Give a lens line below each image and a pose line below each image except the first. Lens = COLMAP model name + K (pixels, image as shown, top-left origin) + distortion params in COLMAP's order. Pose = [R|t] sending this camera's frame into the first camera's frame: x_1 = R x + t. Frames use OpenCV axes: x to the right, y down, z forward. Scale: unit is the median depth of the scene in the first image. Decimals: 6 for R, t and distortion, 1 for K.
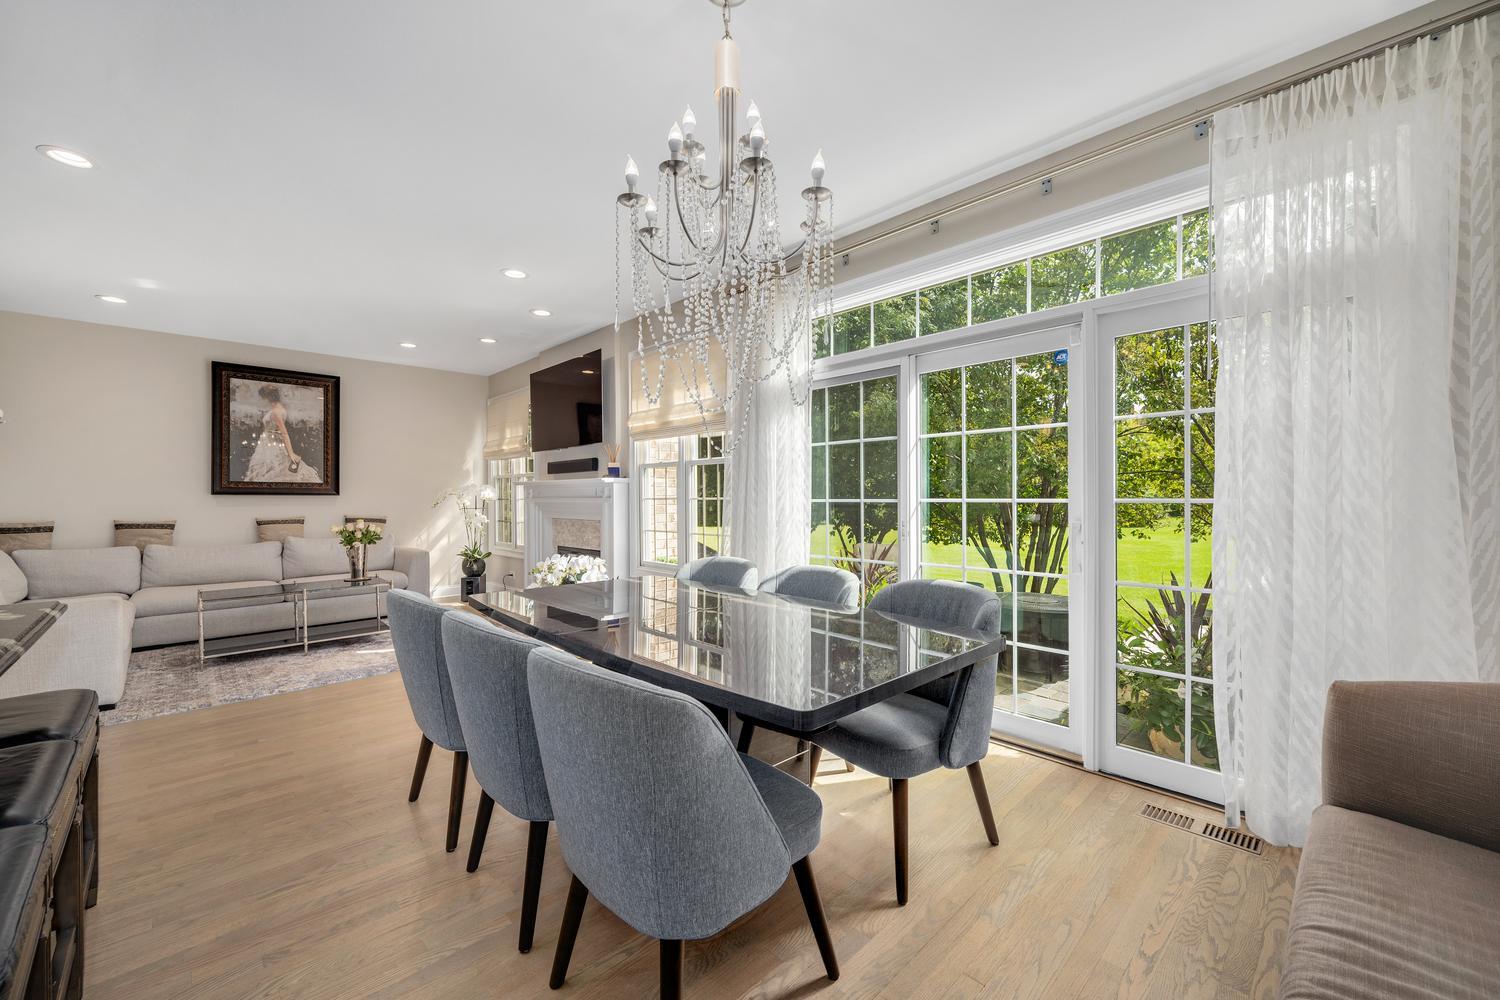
lens RADIAL K [[593.6, 0, 748.8], [0, 593.6, 500.3], [0, 0, 1]] dist [-0.002077, 0.001155]
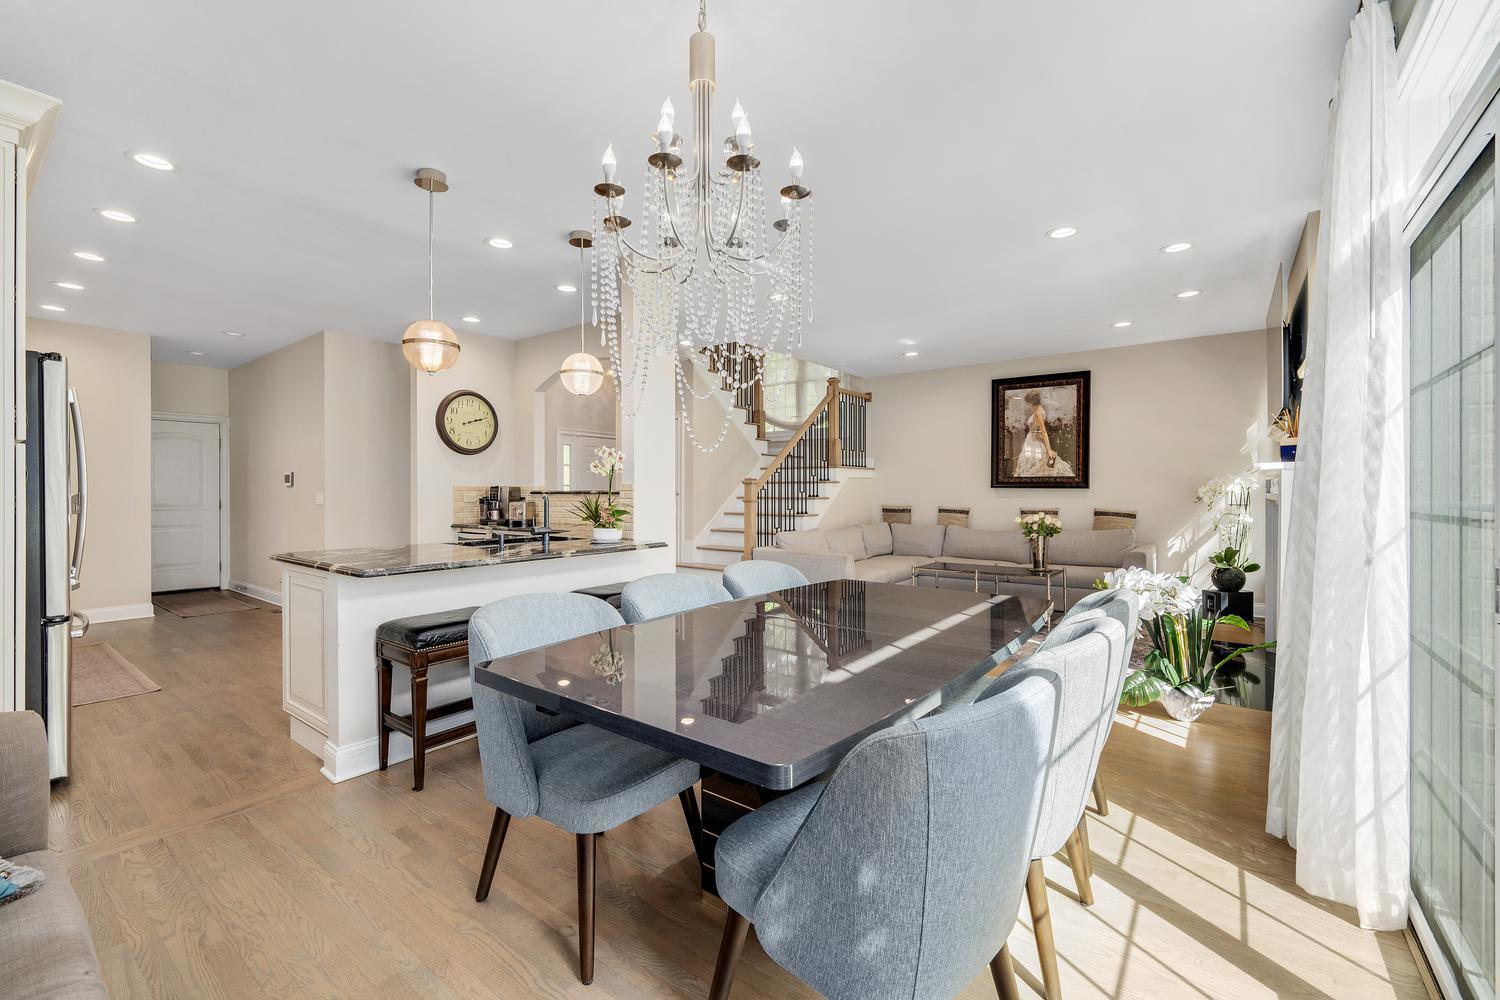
lens RADIAL K [[634.5, 0, 744.5], [0, 634.5, 496.0], [0, 0, 1]] dist [-0.000716, 0.000056]
pose [[0.153115, 0.011814, -0.988138, 0.312539], [-0.005001, 0.999925, 0.011180, -0.004962], [0.988196, 0.003230, 0.153163, 0.281617]]
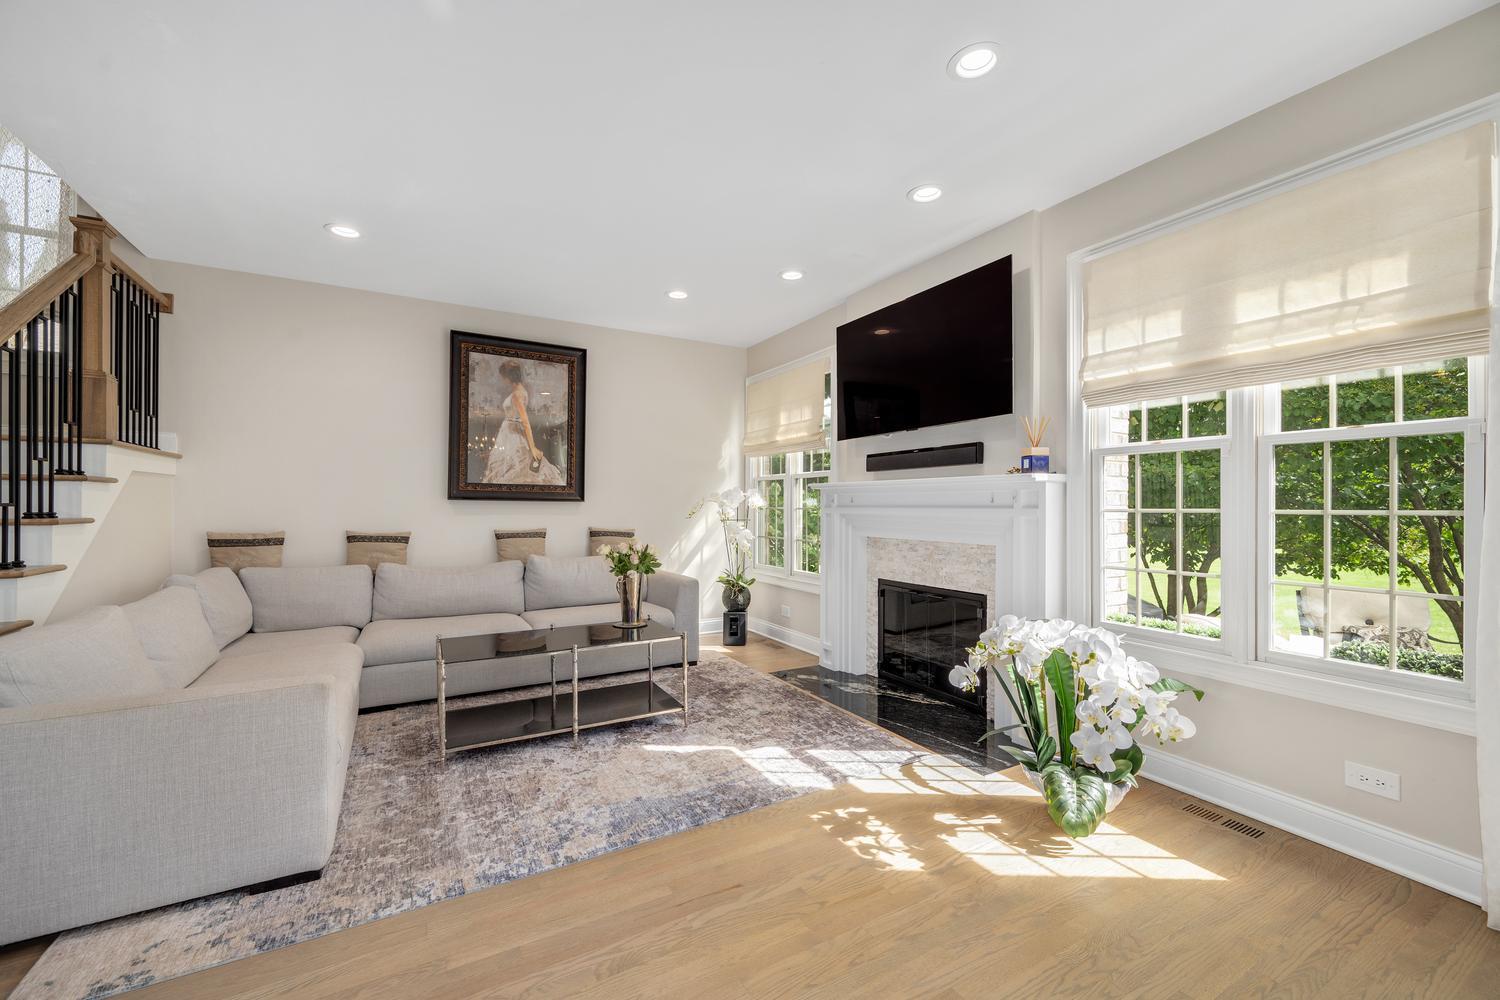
lens RADIAL K [[593.6, 0, 747.5], [0, 593.6, 506.6], [0, 0, 1]] dist [-0.002077, 0.001155]
pose [[0.968132, 0.007754, -0.250321, -0.314694], [-0.008882, 0.999955, -0.003380, -0.000931], [0.250283, 0.005495, 0.968157, 0.326746]]
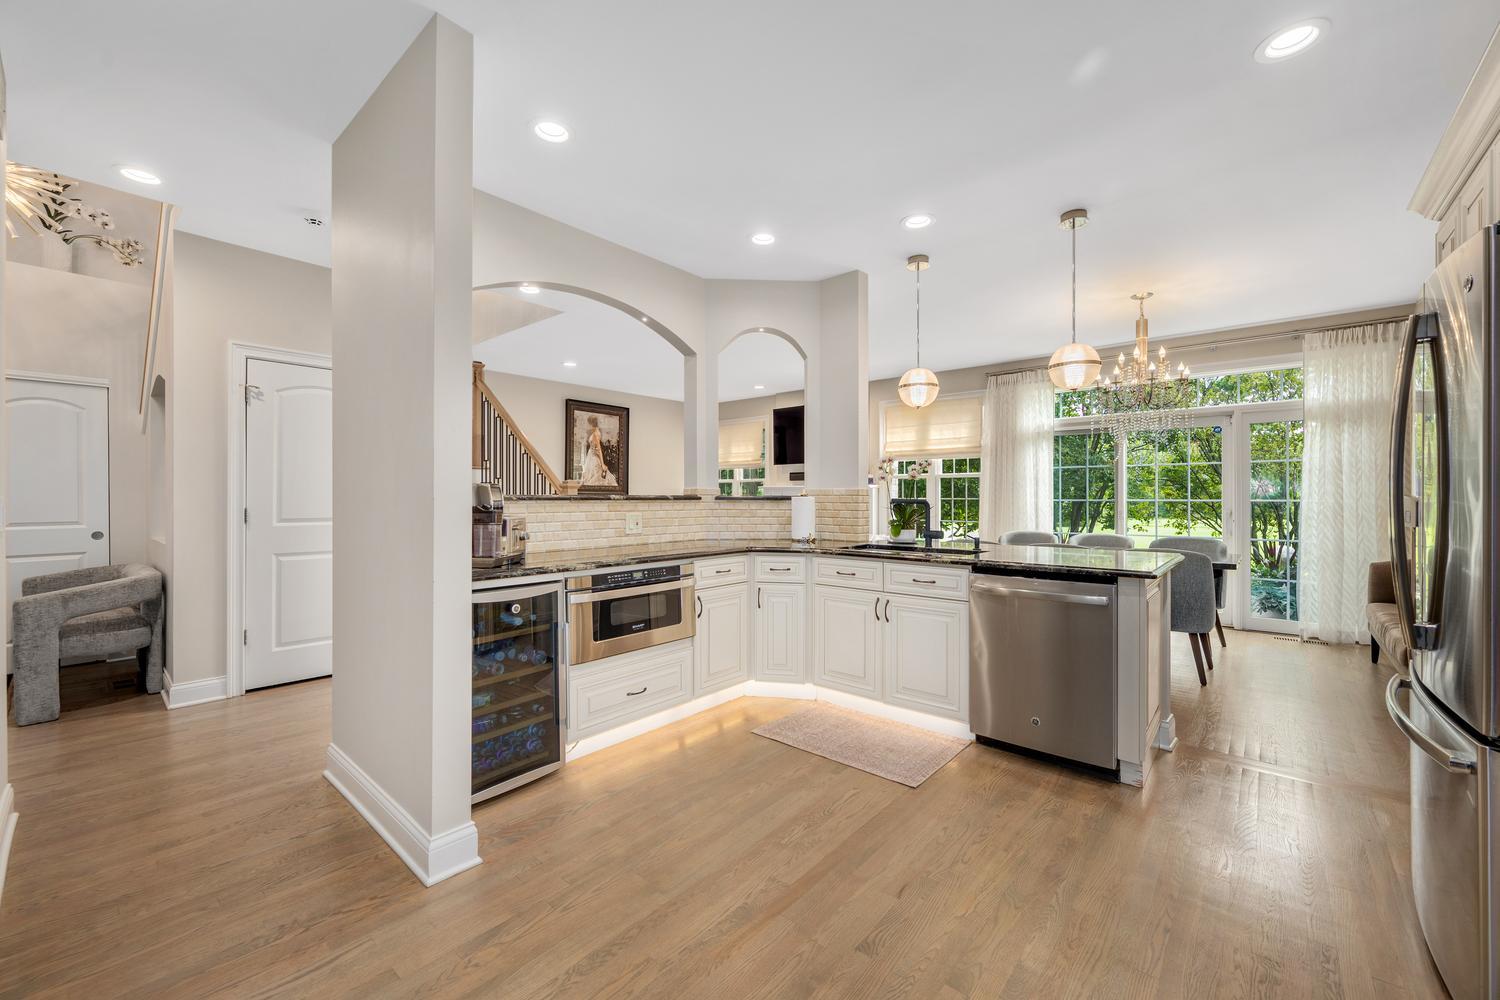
lens RADIAL K [[593.6, 0, 755.5], [0, 593.6, 496.7], [0, 0, 1]] dist [-0.002077, 0.001155]
pose [[0.996158, 0.003420, 0.087502, -0.569824], [-0.002789, 0.999969, -0.007341, 0.003934], [-0.087525, 0.007069, 0.996137, -0.408899]]
